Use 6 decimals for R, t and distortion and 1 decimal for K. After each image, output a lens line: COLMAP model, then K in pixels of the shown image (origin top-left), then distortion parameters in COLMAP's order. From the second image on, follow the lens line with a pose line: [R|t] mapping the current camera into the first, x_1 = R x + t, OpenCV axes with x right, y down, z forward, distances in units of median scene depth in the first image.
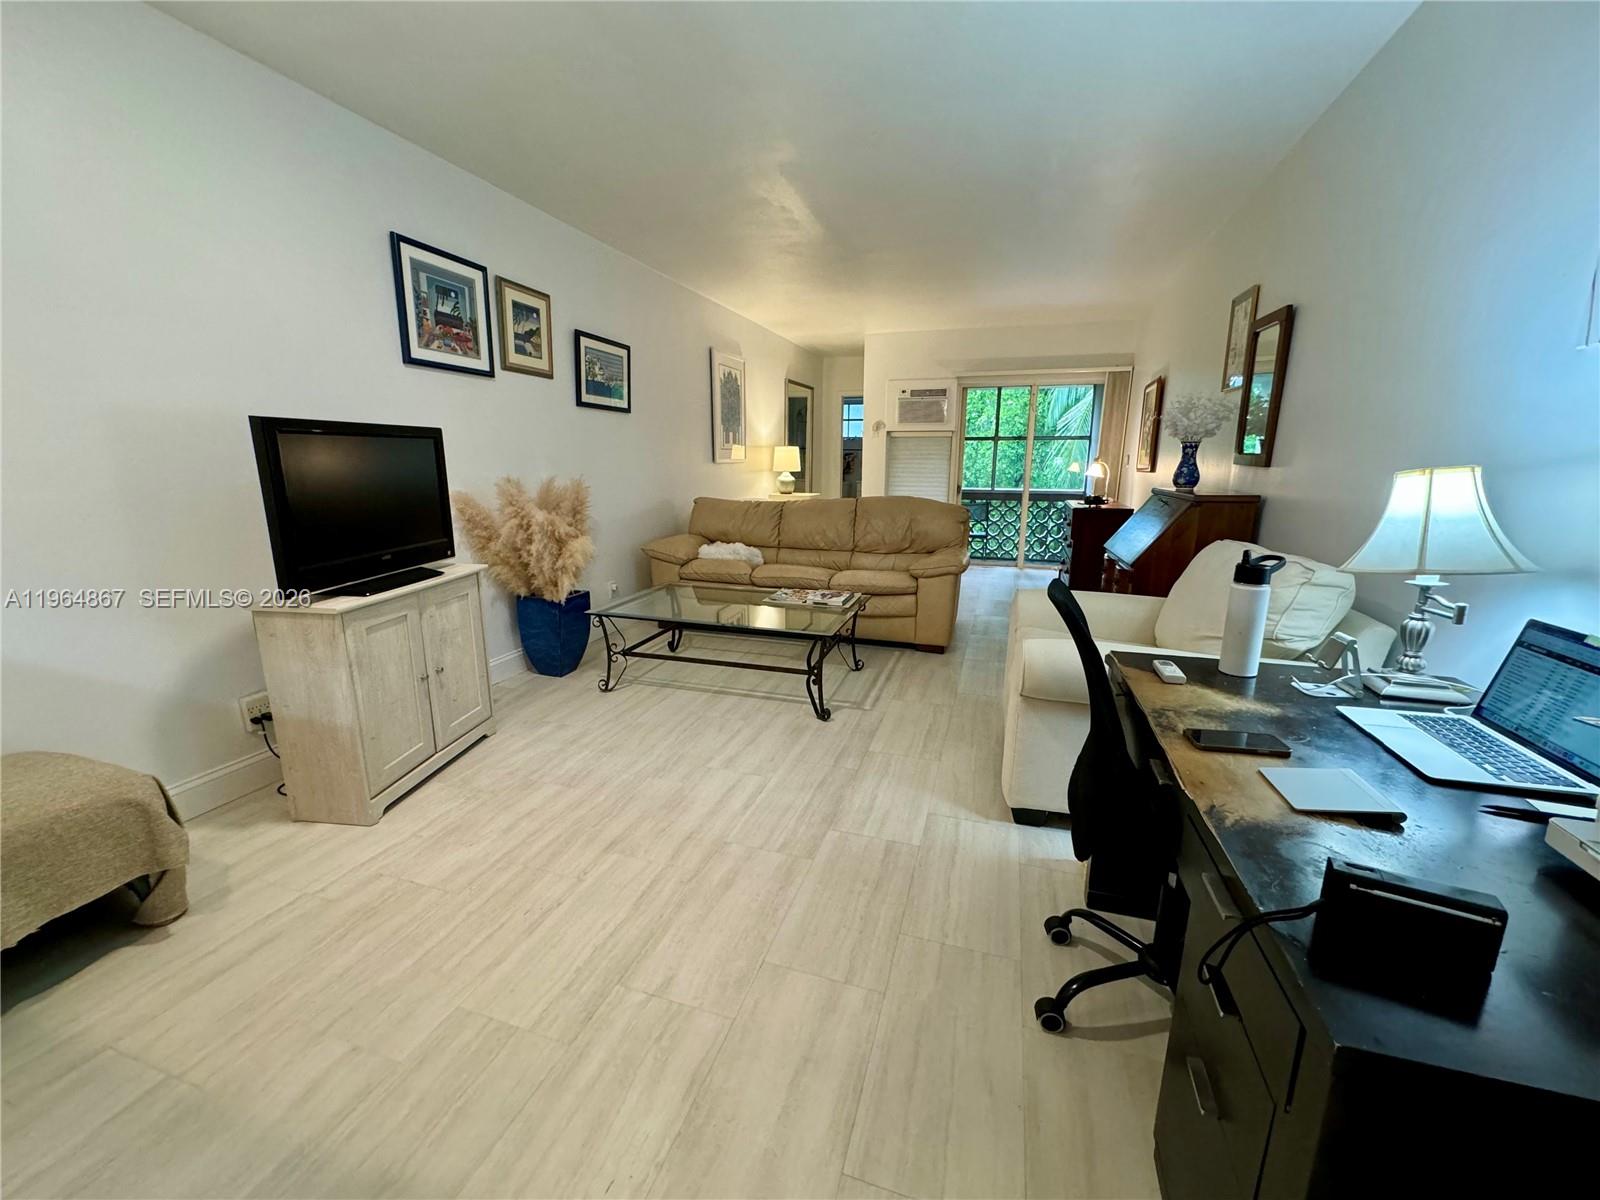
lens RADIAL K [[634.7, 0, 800.1], [0, 634.7, 598.4], [0, 0, 1]] dist [-0.001287, 0.000137]
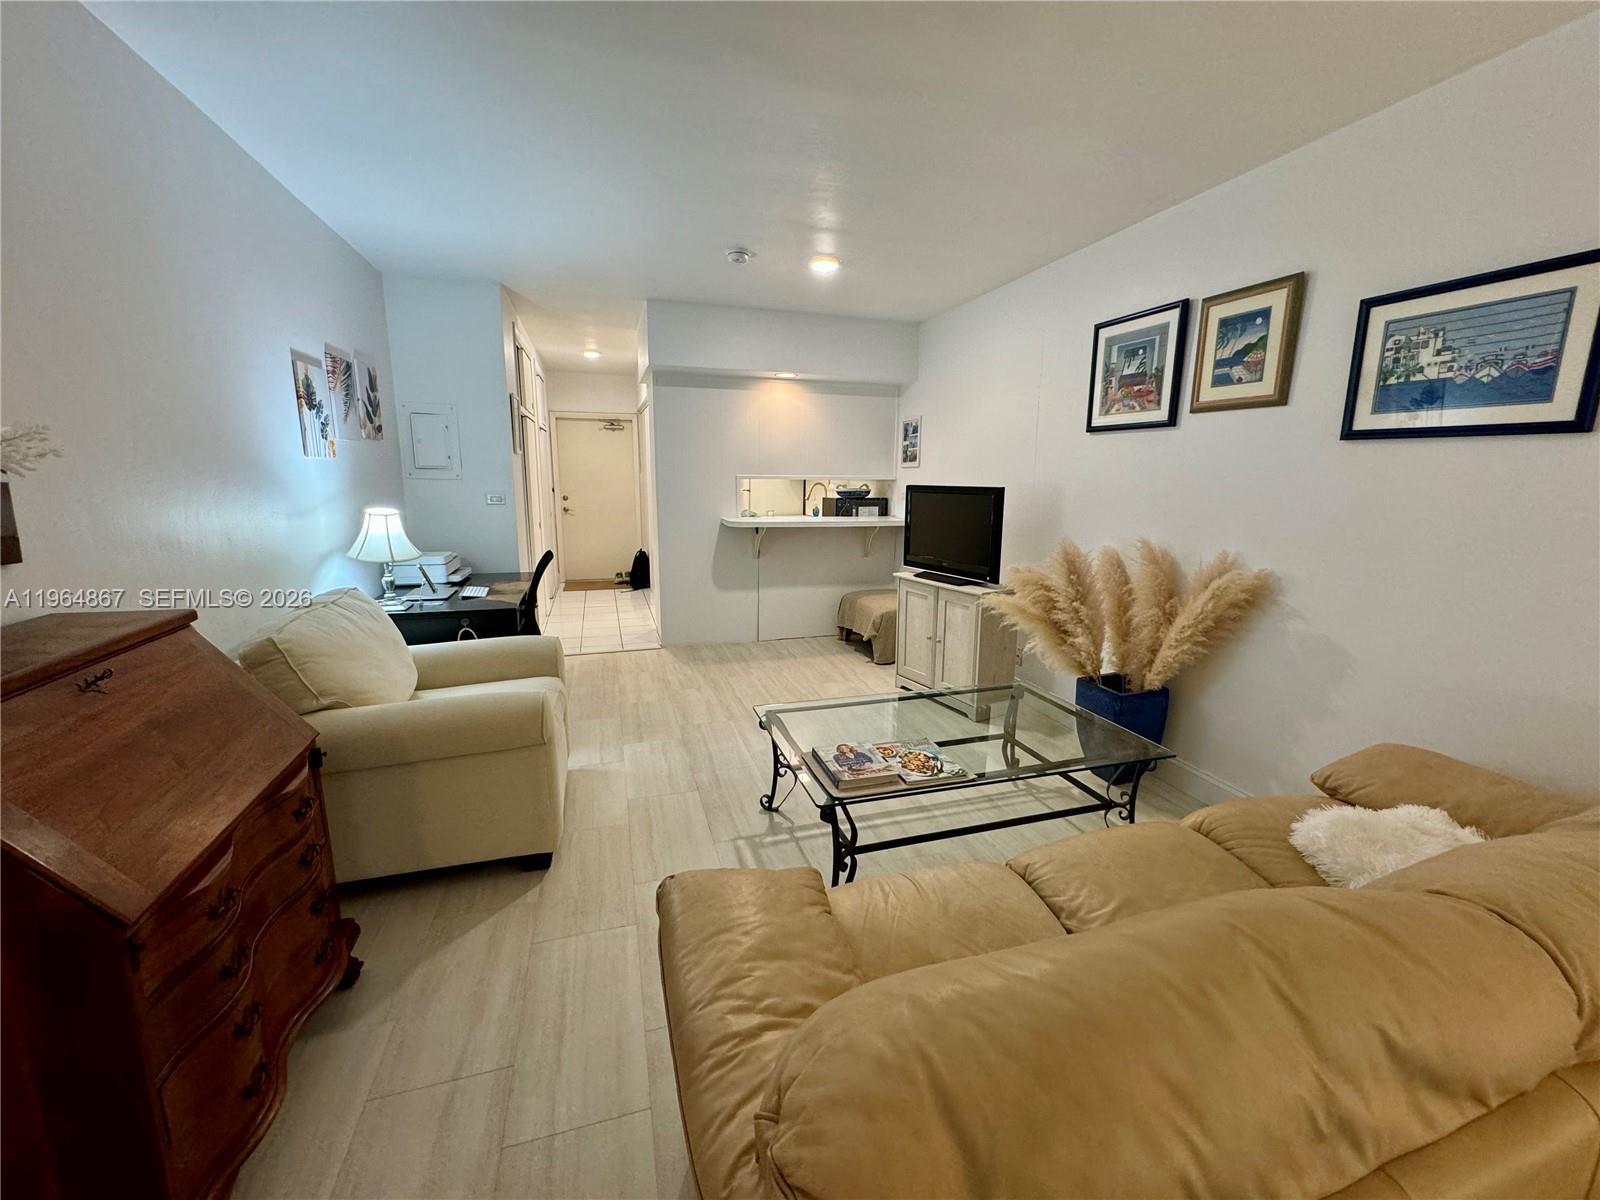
lens RADIAL K [[634.7, 0, 799.4], [0, 634.7, 597.6], [0, 0, 1]] dist [-0.001287, 0.000137]
pose [[-0.818794, 0.097737, -0.565707, 0.361902], [-0.138510, 0.922659, 0.359883, -0.309484], [0.557128, 0.373026, -0.741930, 1.196048]]
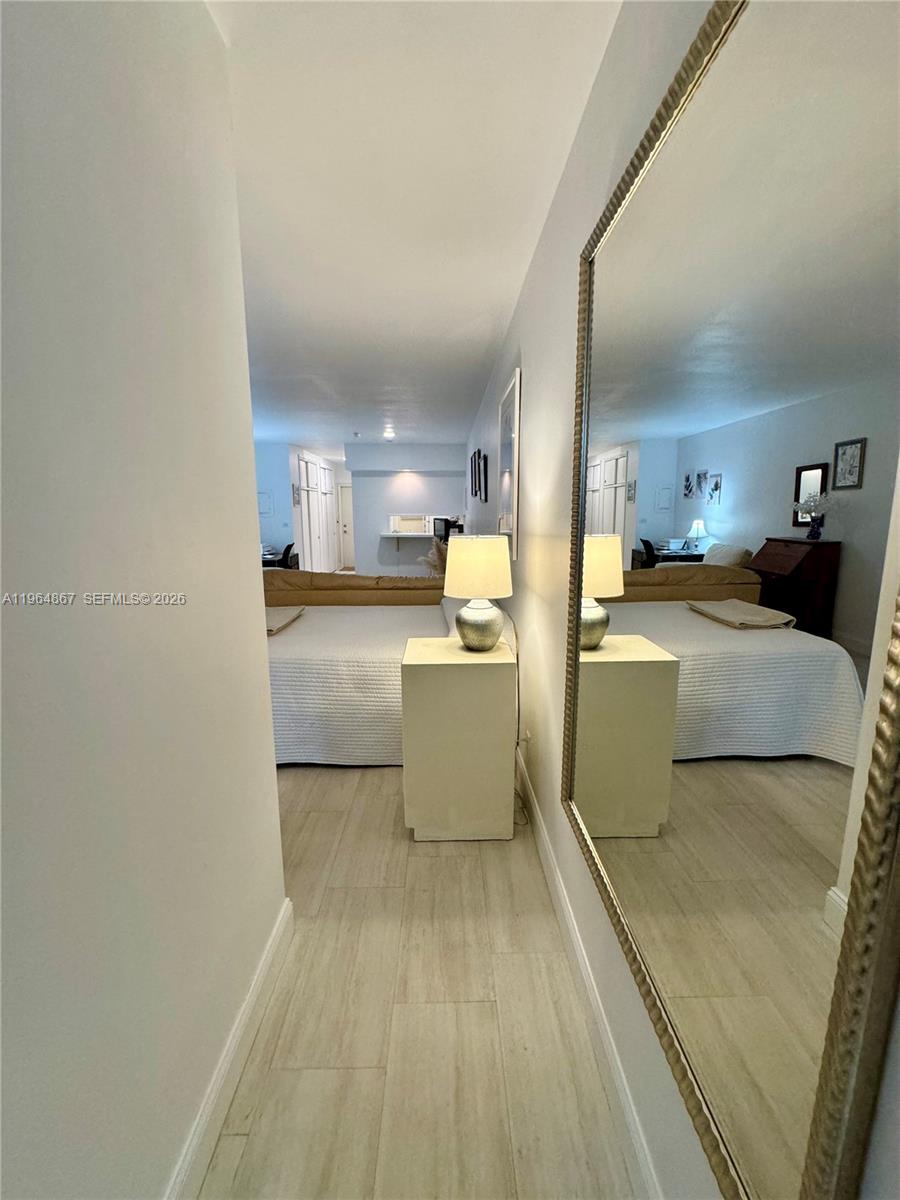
lens RADIAL K [[476.0, 0, 453.0], [0, 476.0, 594.6], [0, 0, 1]] dist [-0.001287, 0.000137]
pose [[-0.943922, 0.056245, -0.325343, 0.164723], [-0.072973, 0.925477, 0.371710, -0.549697], [0.322004, 0.374606, -0.869473, 2.209826]]
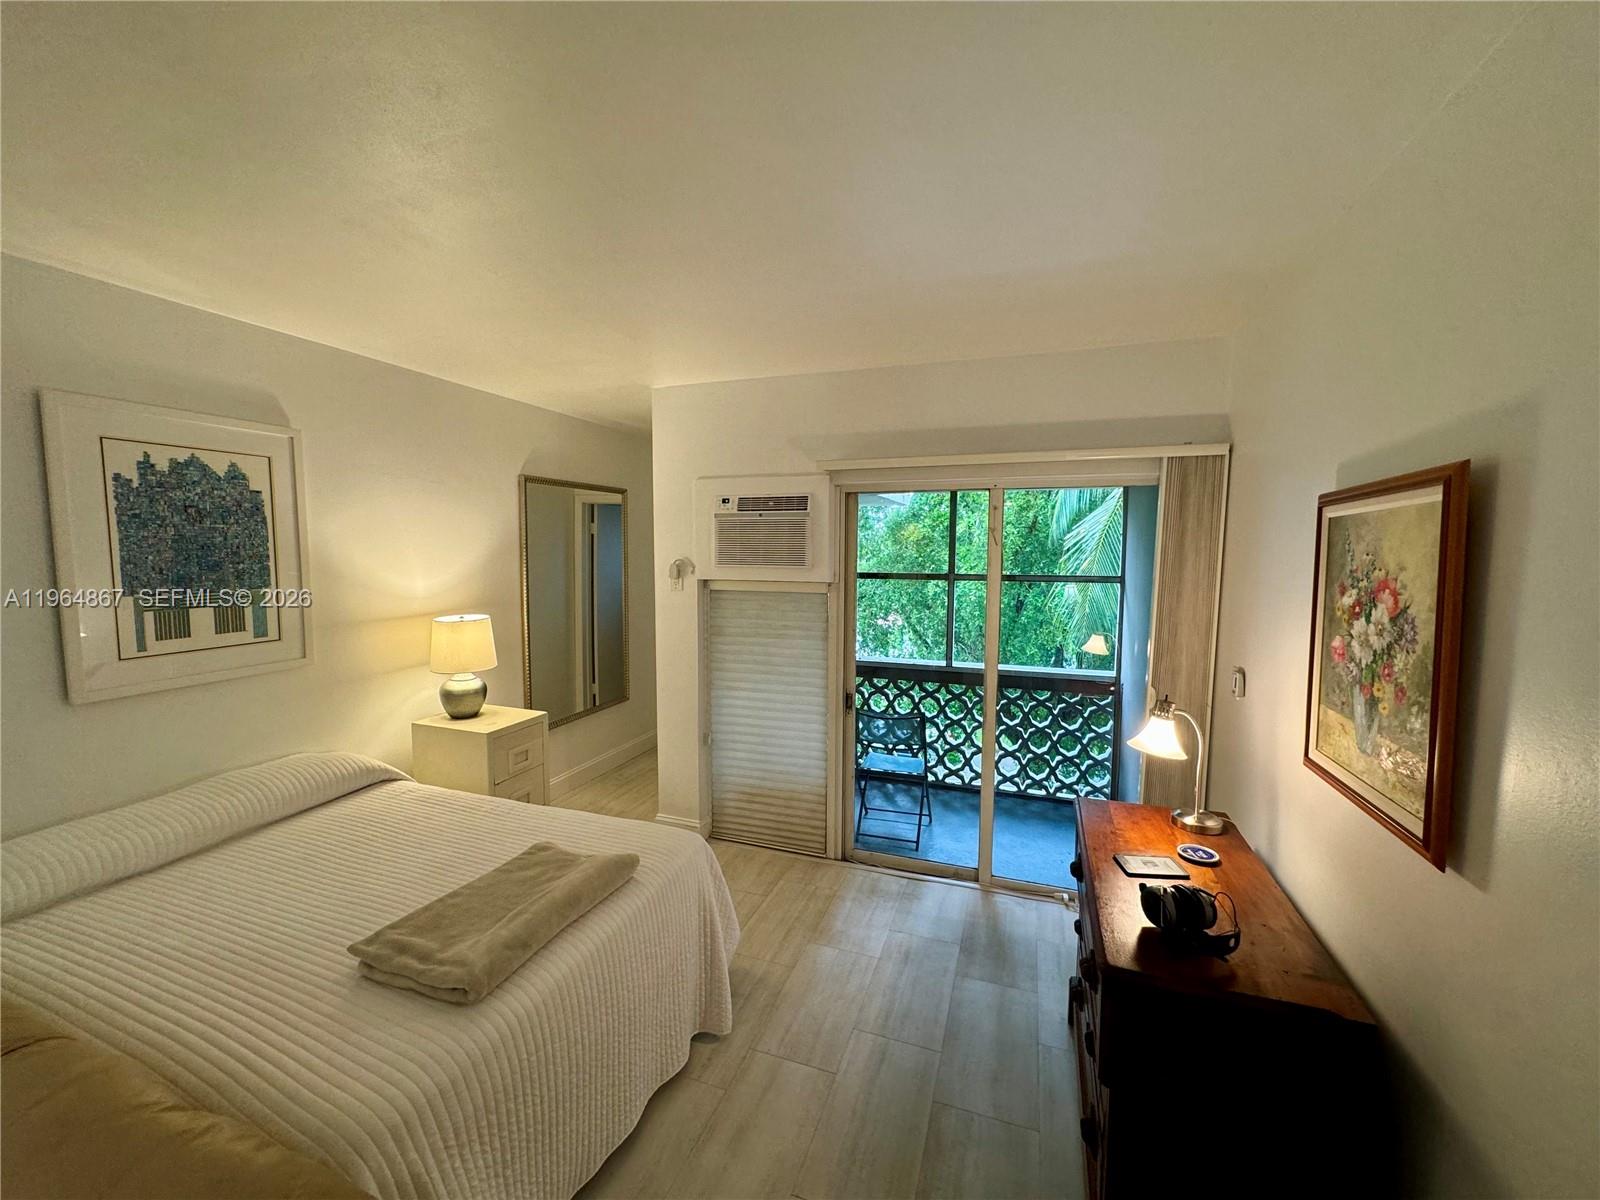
lens RADIAL K [[634.7, 0, 795.7], [0, 634.7, 597.1], [0, 0, 1]] dist [-0.001287, 0.000137]
pose [[0.999303, 0.005589, -0.036917, 0.413829], [-0.010831, 0.989607, -0.143389, -0.327277], [0.035732, 0.143689, 0.988978, 0.947604]]
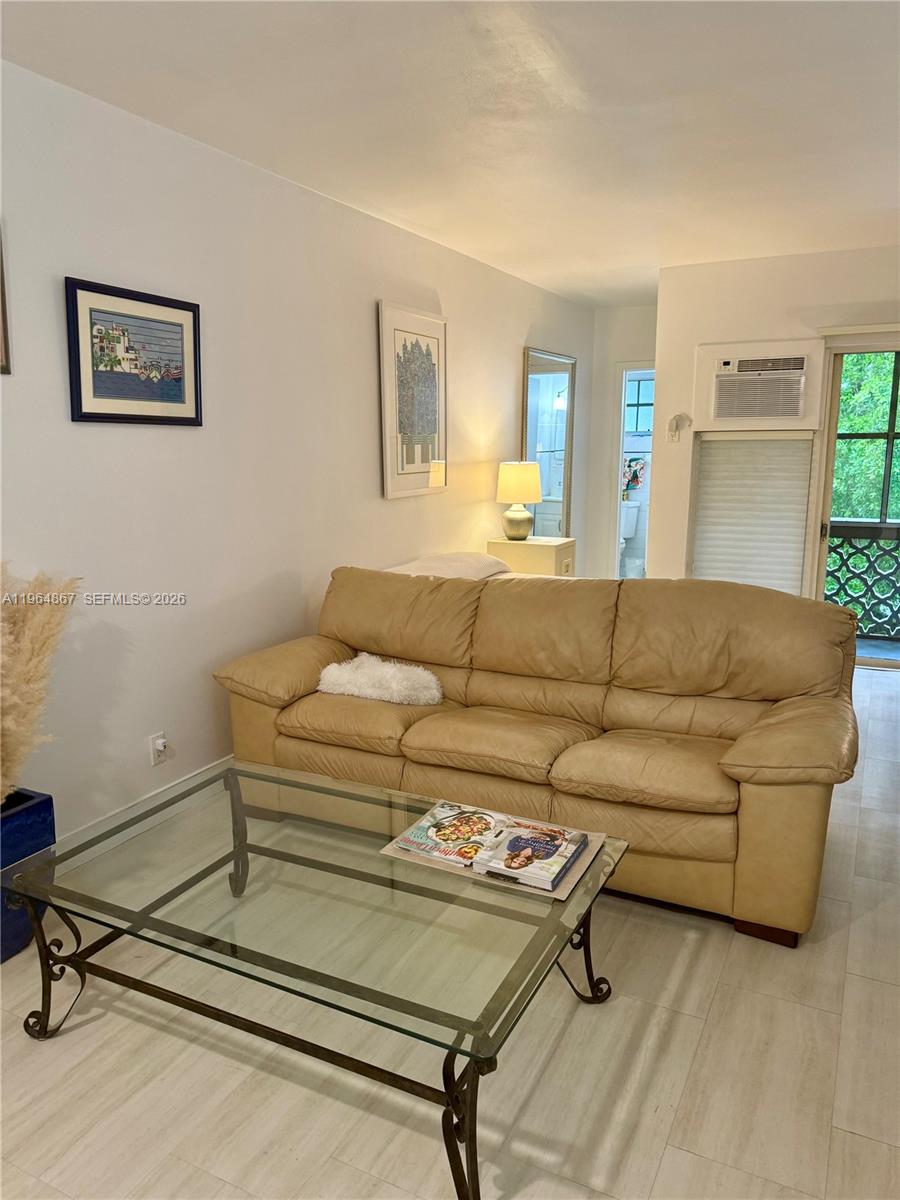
lens RADIAL K [[840.9, 0, 447.3], [0, 840.9, 610.3], [0, 0, 1]] dist [0.030289, -0.024994]
pose [[0.986788, 0.019608, -0.160827, 0.072135], [-0.023324, 0.999502, -0.021255, -0.138233], [0.160331, 0.024725, 0.986754, 0.358607]]
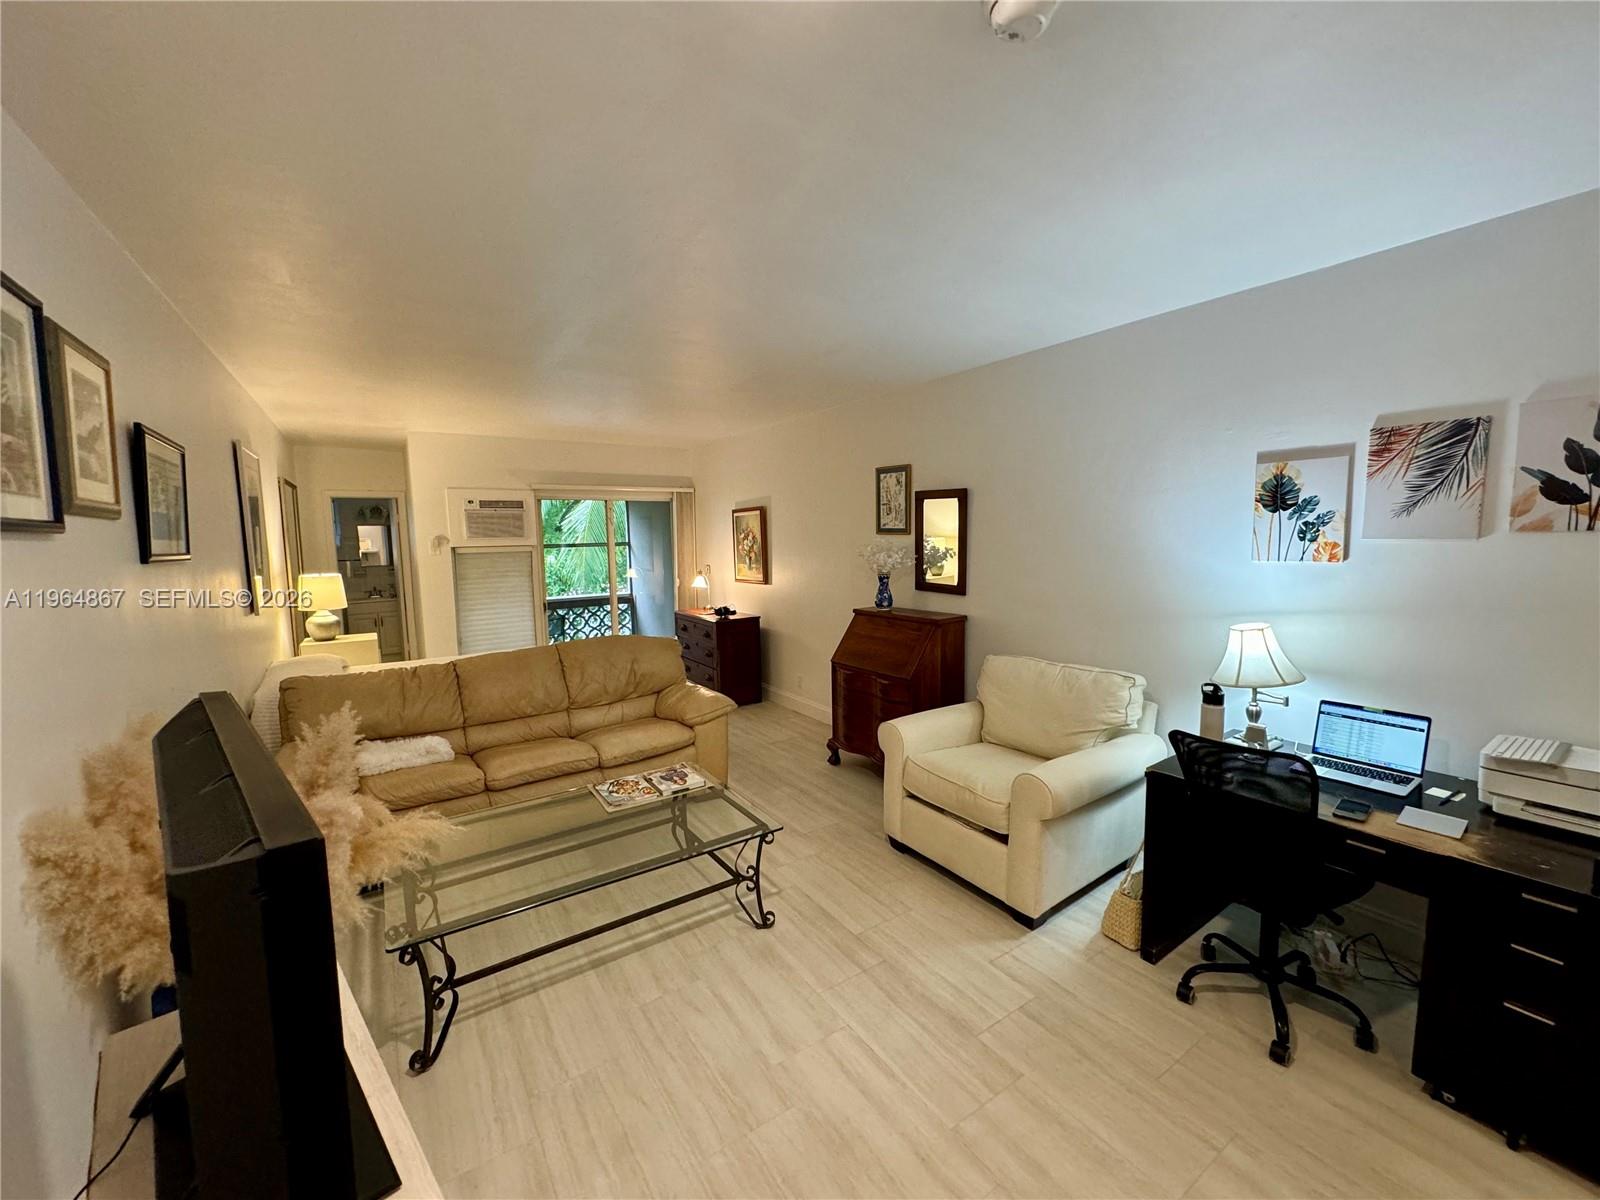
lens RADIAL K [[634.7, 0, 797.6], [0, 634.7, 601.6], [0, 0, 1]] dist [-0.001287, 0.000137]
pose [[0.617909, -0.098091, 0.780107, -0.426174], [0.188784, 0.981672, -0.026097, -0.158518], [-0.763249, 0.163397, 0.625102, 0.275687]]
